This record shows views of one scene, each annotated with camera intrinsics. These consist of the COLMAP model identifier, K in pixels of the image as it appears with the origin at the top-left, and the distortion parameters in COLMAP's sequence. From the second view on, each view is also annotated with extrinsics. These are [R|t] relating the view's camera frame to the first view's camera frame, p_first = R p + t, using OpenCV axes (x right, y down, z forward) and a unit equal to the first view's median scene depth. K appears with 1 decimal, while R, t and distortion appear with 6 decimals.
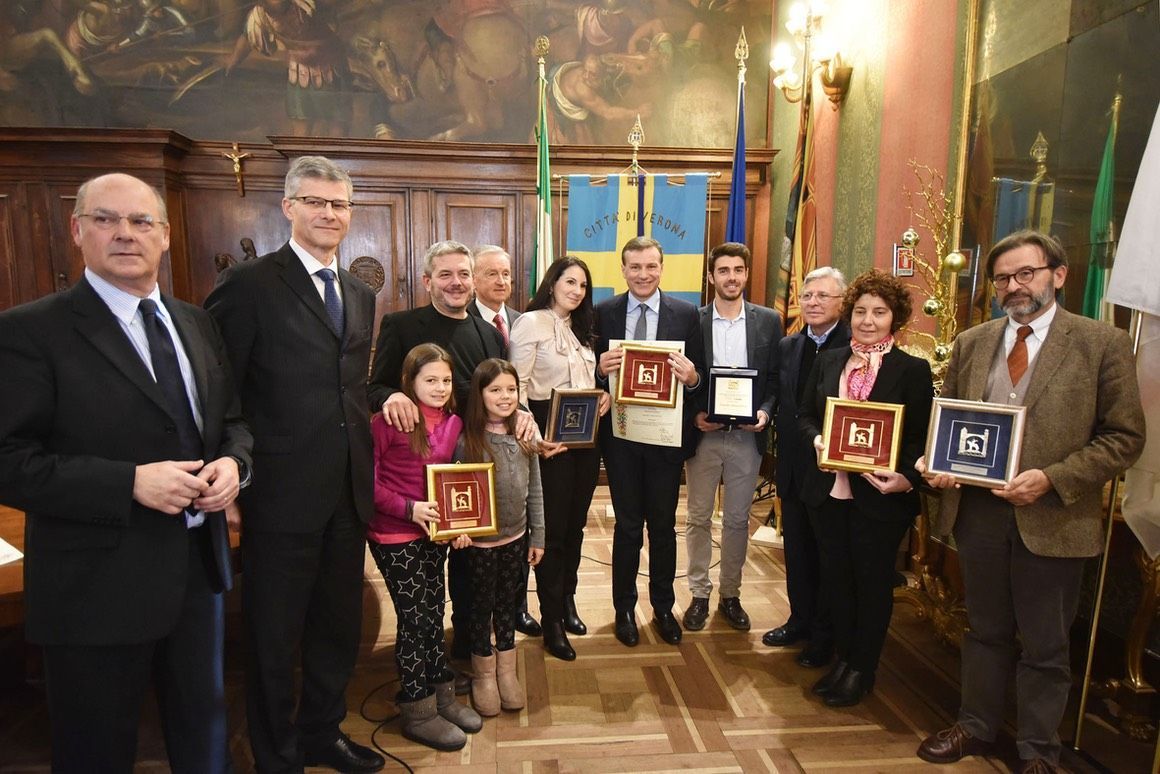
lens RADIAL K [[841.6, 0, 555.4], [0, 841.6, 413.1], [0, 0, 1]] dist [0.044177, -0.038179]
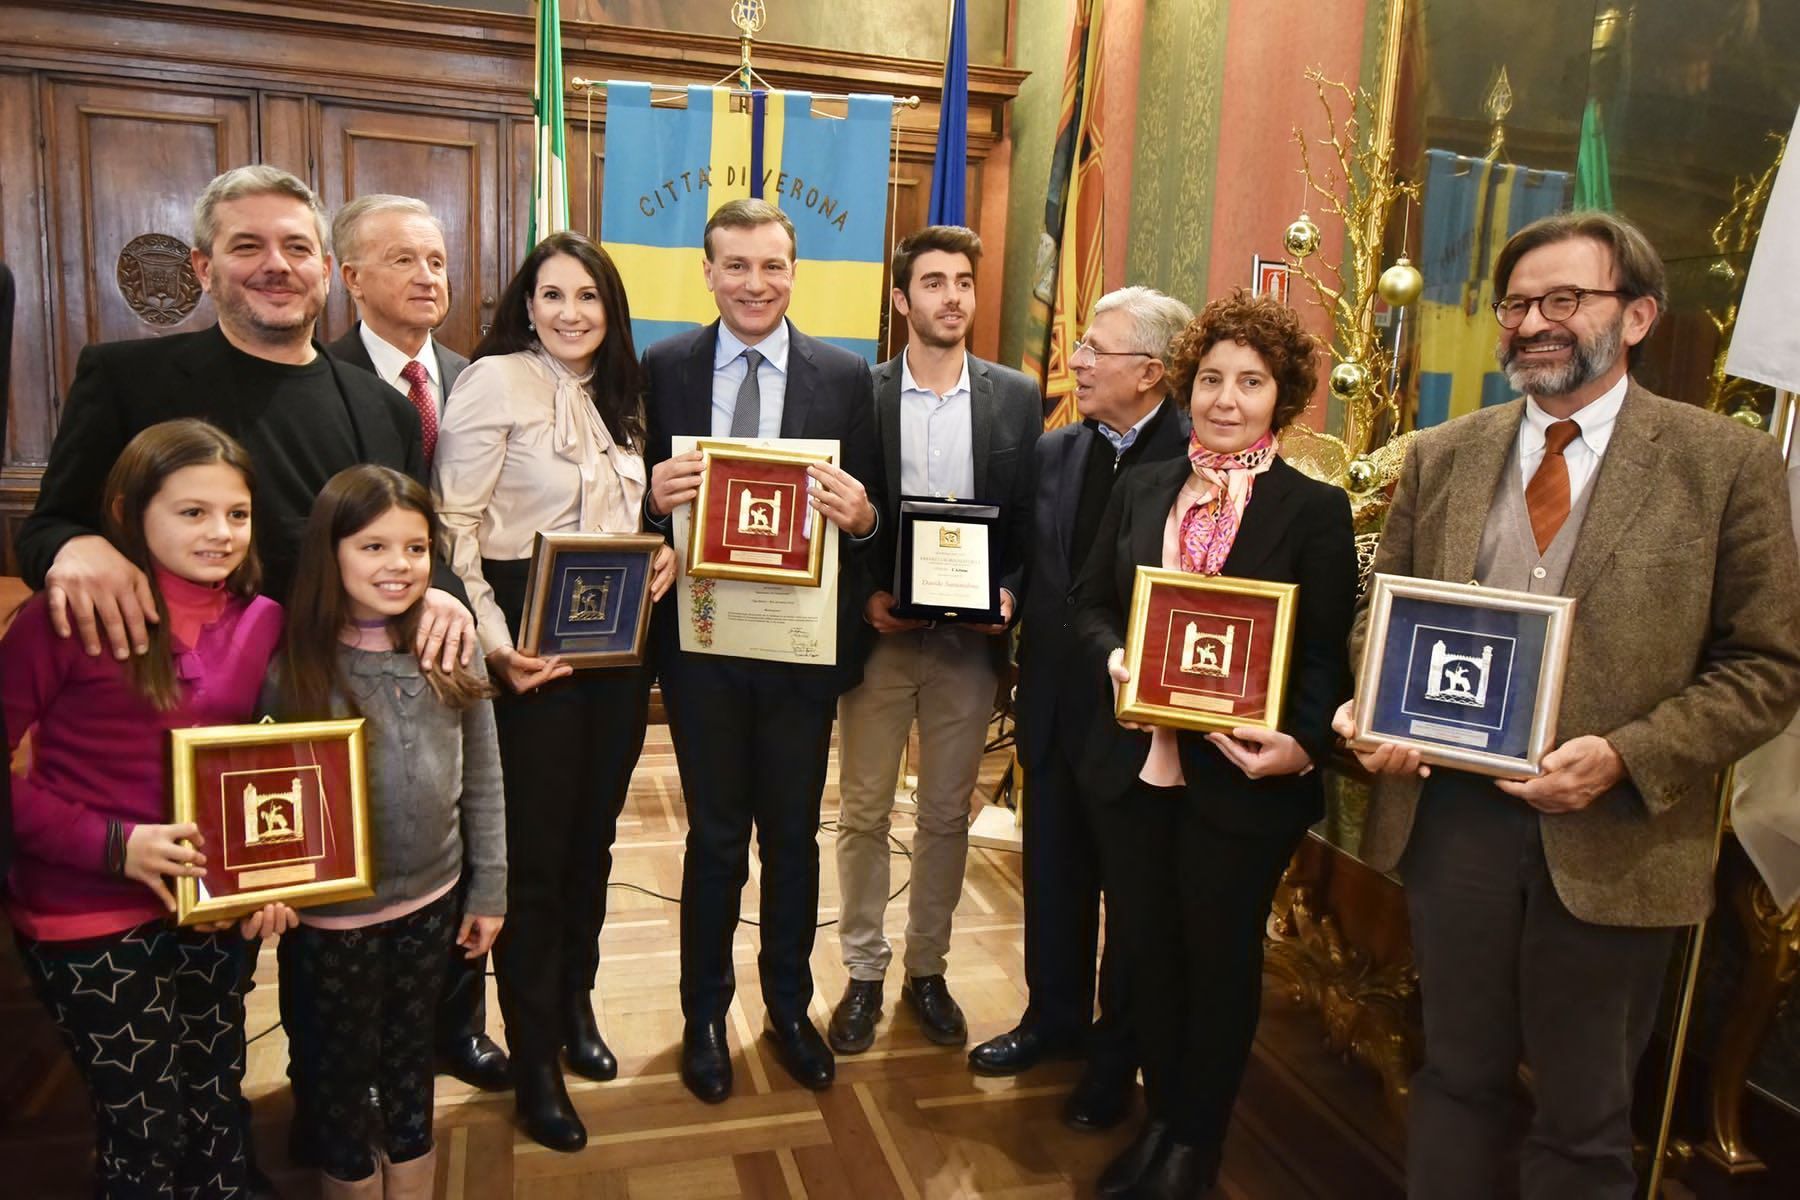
lens RADIAL K [[1401.3, 0, 878.7], [0, 1401.3, 612.9], [0, 0, 1]] dist [0.038608, -0.022158]
pose [[0.984840, 0.007207, 0.173313, 0.044320], [-0.013154, 0.999362, 0.033193, -0.015454], [-0.172963, -0.034970, 0.984307, 0.251408]]
